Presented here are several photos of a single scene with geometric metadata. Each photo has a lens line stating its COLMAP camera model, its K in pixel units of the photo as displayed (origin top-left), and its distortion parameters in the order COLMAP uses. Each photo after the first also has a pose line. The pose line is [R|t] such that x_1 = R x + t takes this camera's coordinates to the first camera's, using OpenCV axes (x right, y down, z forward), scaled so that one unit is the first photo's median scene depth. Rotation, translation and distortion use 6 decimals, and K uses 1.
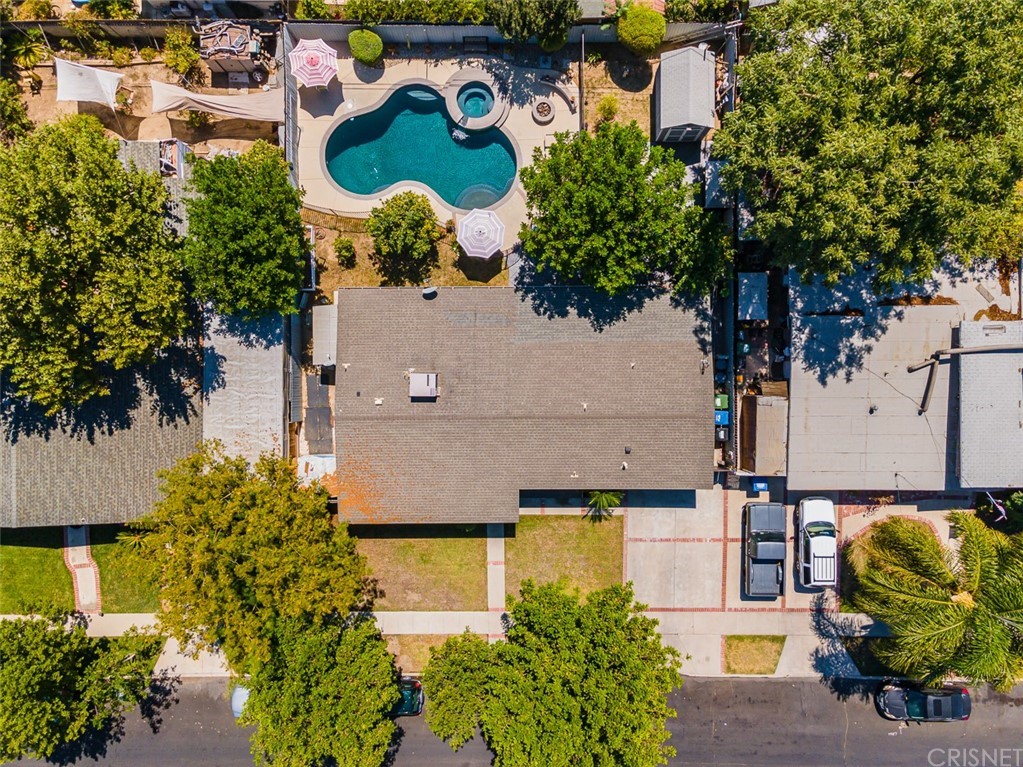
lens RADIAL K [[744.9, 0, 528.2], [0, 744.9, 377.8], [0, 0, 1]] dist [0.046550, 0.003868]
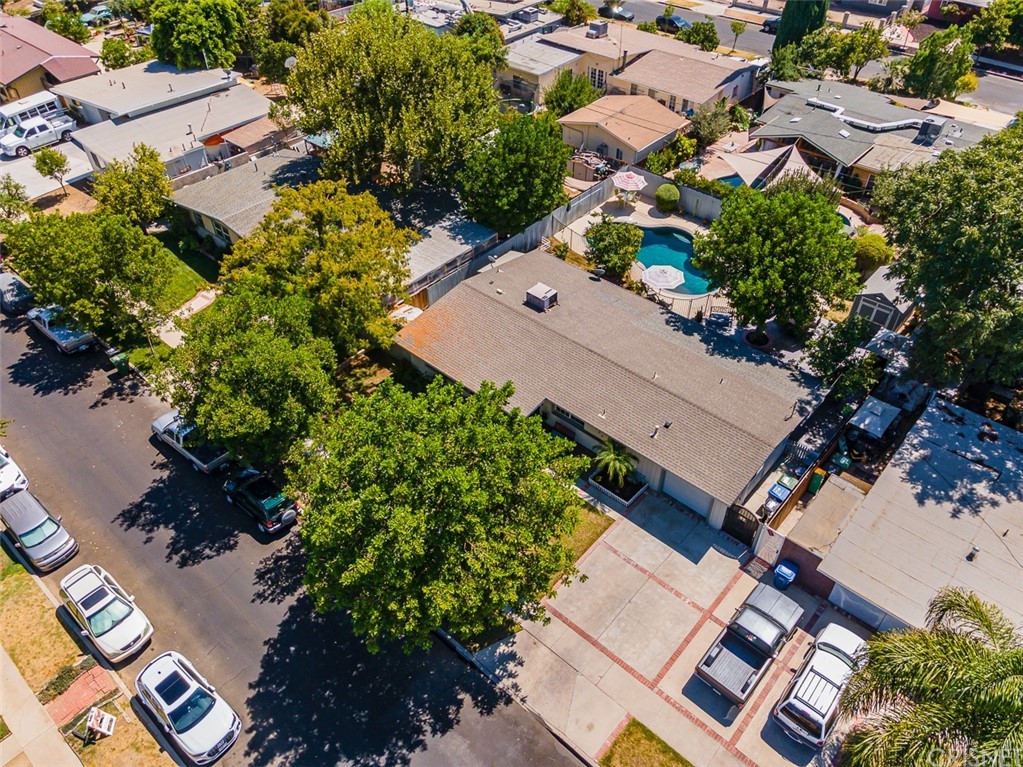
lens RADIAL K [[744.9, 0, 516.8], [0, 744.9, 378.7], [0, 0, 1]] dist [0.046550, 0.003868]
pose [[0.747560, 0.447567, -0.490752, 0.404432], [-0.664194, 0.502757, -0.553247, 0.672625], [-0.000886, 0.739540, 0.673112, 0.349886]]
